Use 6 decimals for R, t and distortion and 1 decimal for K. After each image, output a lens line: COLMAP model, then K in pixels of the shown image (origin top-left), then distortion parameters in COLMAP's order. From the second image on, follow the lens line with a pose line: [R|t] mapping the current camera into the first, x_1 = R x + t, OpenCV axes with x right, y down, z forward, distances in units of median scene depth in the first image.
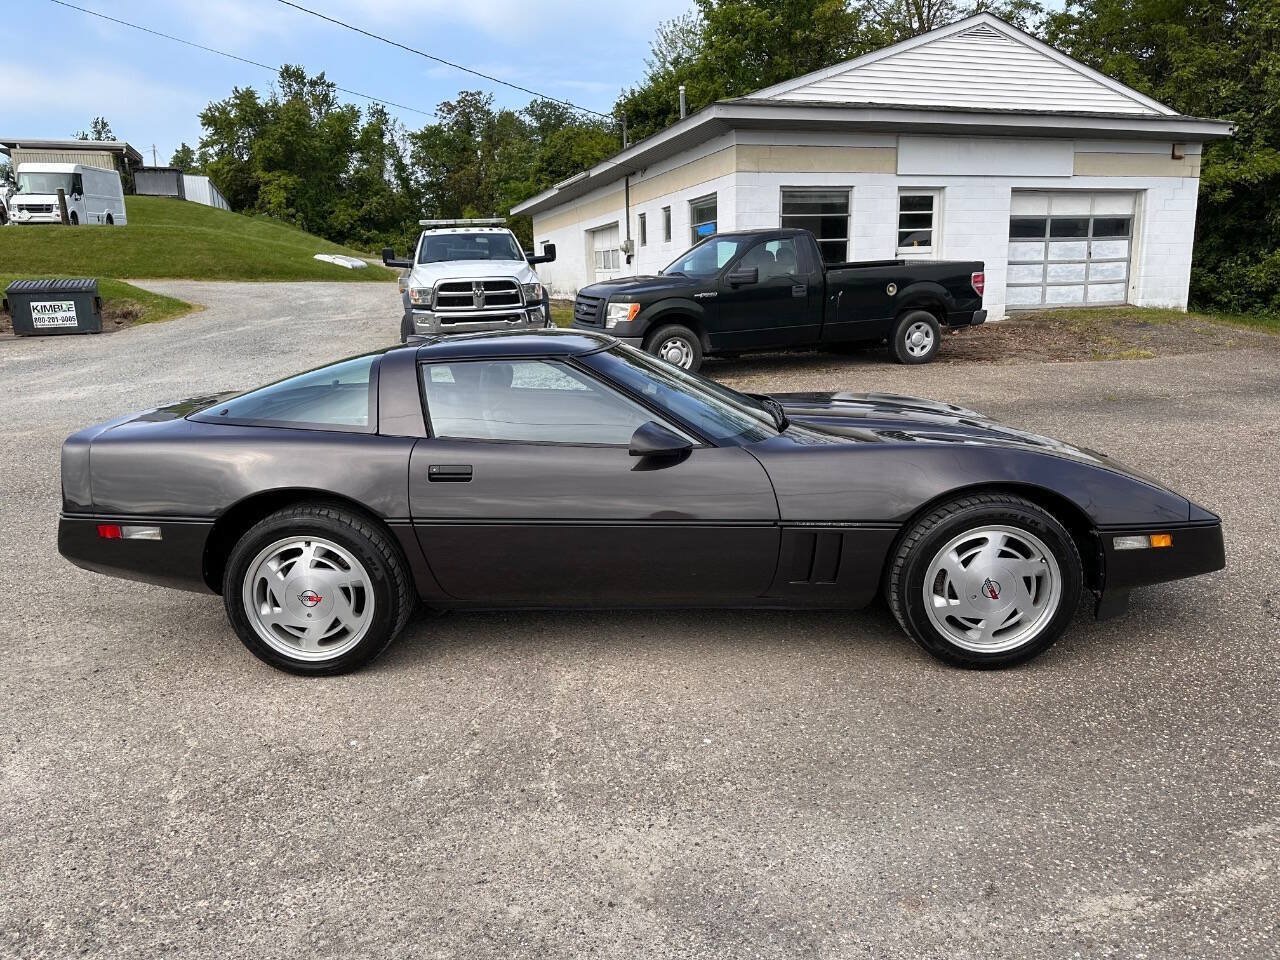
lens RADIAL K [[912.9, 0, 640.0], [0, 912.9, 480.0], [0, 0, 1]] dist [0.041320, -0.057210]
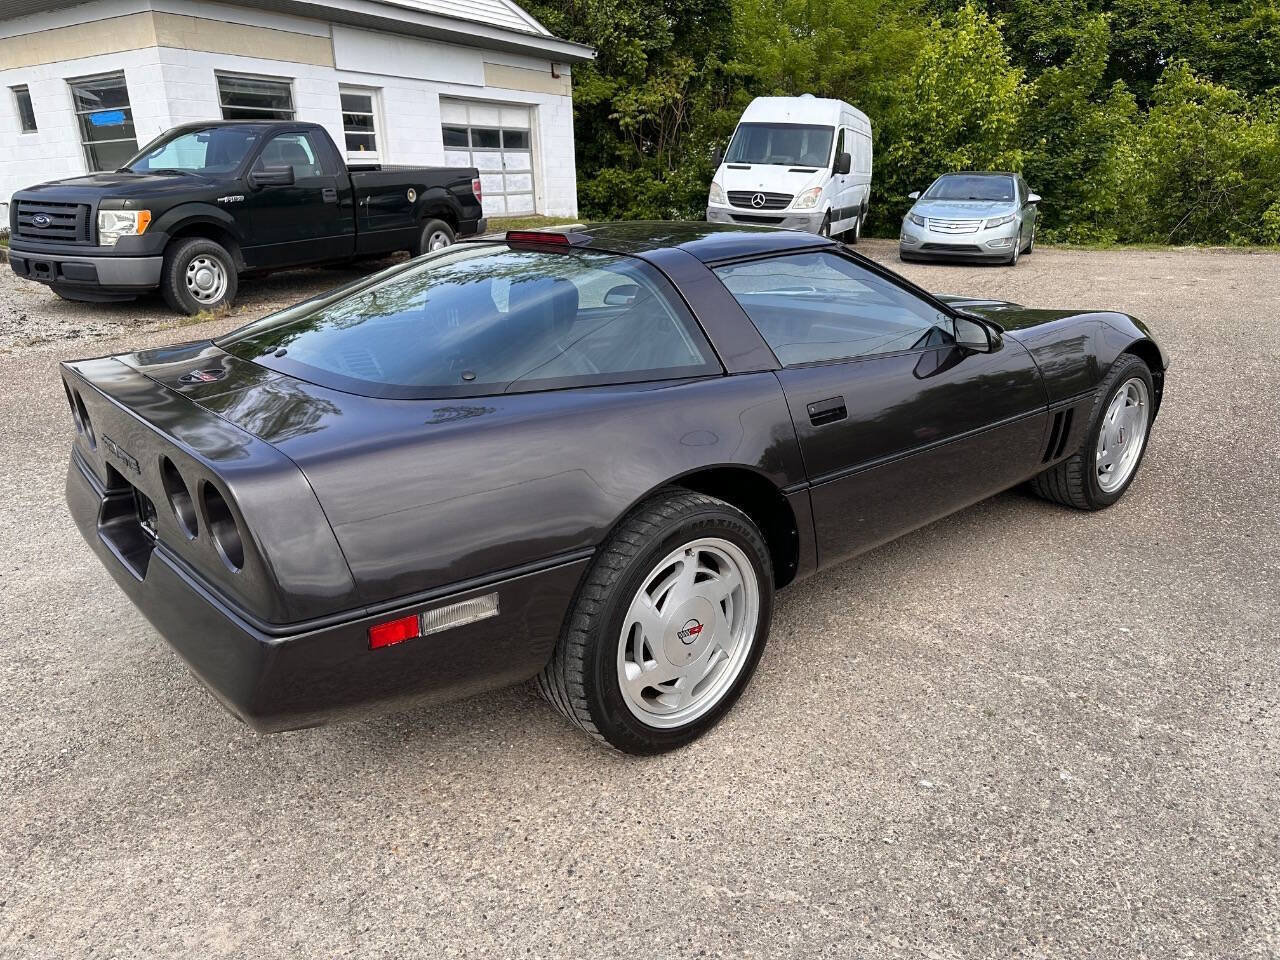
lens RADIAL K [[904.9, 0, 639.1], [0, 904.9, 492.7], [0, 0, 1]] dist [0.019445, -0.028958]
pose [[0.725488, -0.213377, 0.654322, -0.164349], [0.147498, 0.976840, 0.155011, -0.015592], [-0.672243, -0.015947, 0.740158, 0.113746]]
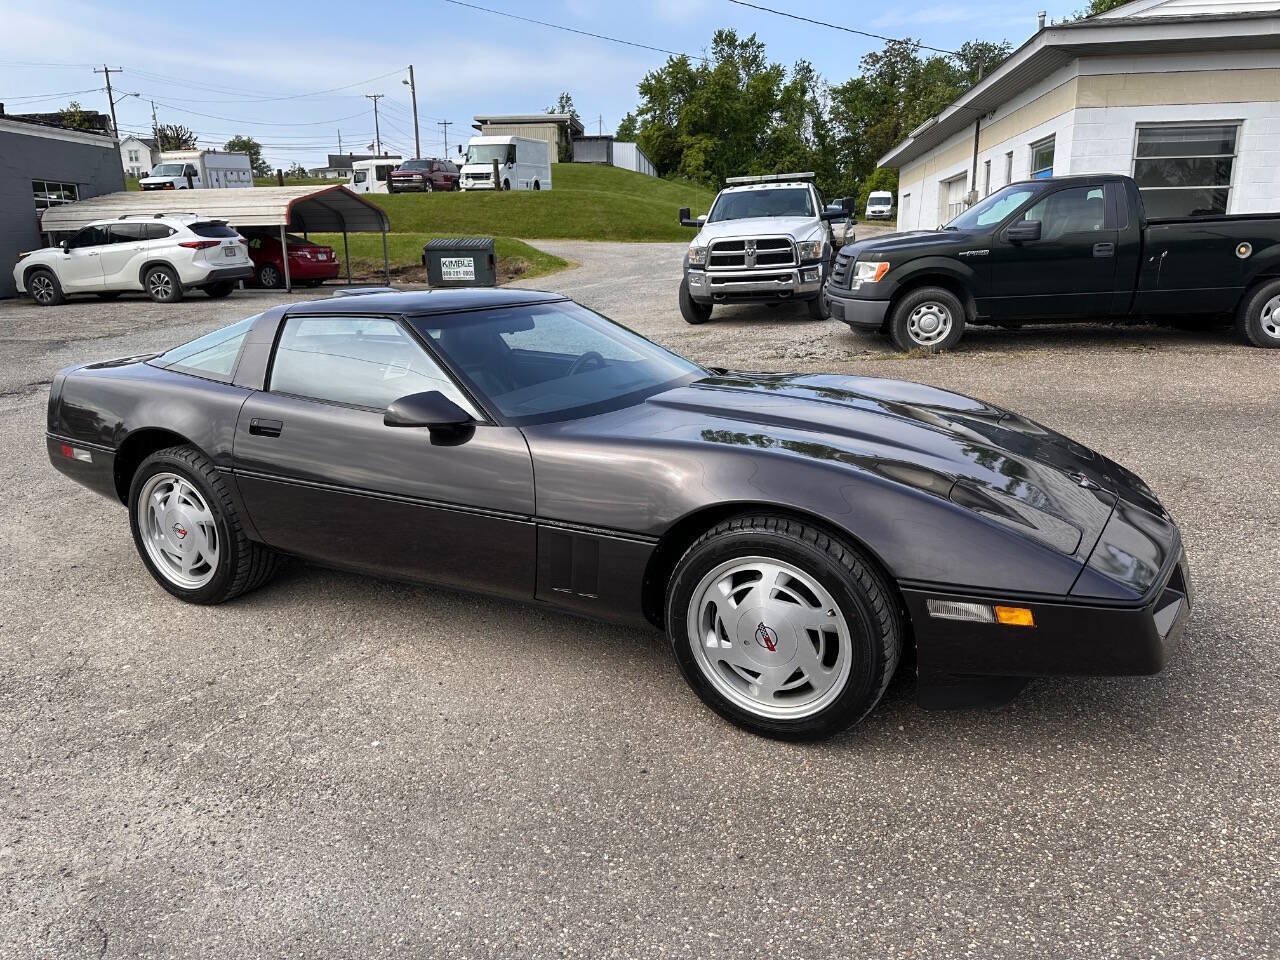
lens RADIAL K [[911.7, 0, 640.0], [0, 911.7, 480.0], [0, 0, 1]] dist [0.054978, -0.083471]
pose [[0.899242, 0.112258, -0.422803, 0.120965], [-0.094394, 0.993538, 0.063031, -0.010437], [0.427146, -0.016769, 0.904027, 0.052175]]
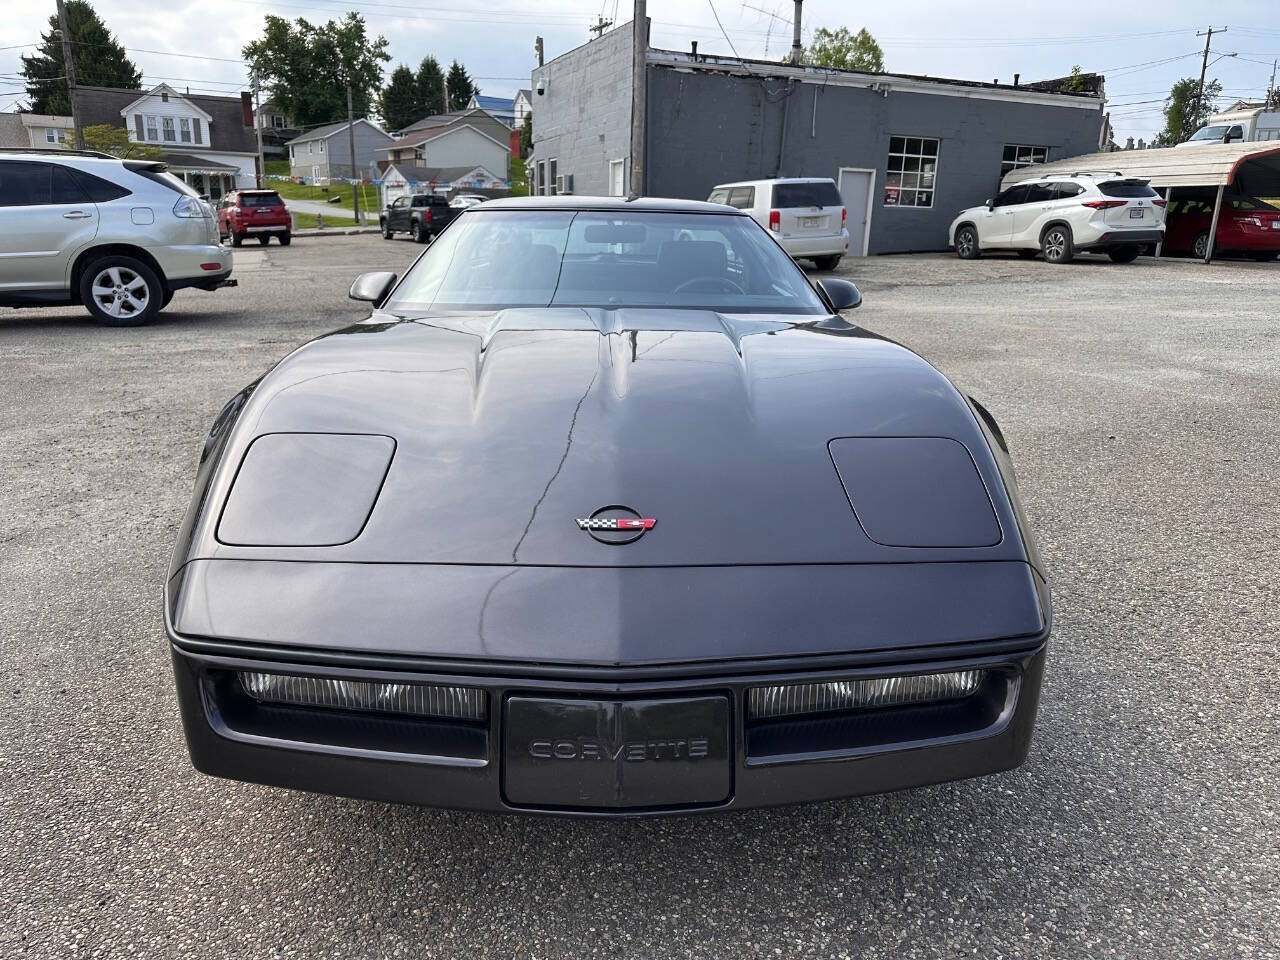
lens RADIAL K [[904.9, 0, 639.1], [0, 904.9, 492.7], [0, 0, 1]] dist [0.019445, -0.028958]
pose [[0.054292, 0.306374, -0.950362, 0.211559], [-0.230593, 0.929886, 0.286600, -0.038493], [0.971534, 0.203587, 0.121133, 0.243422]]
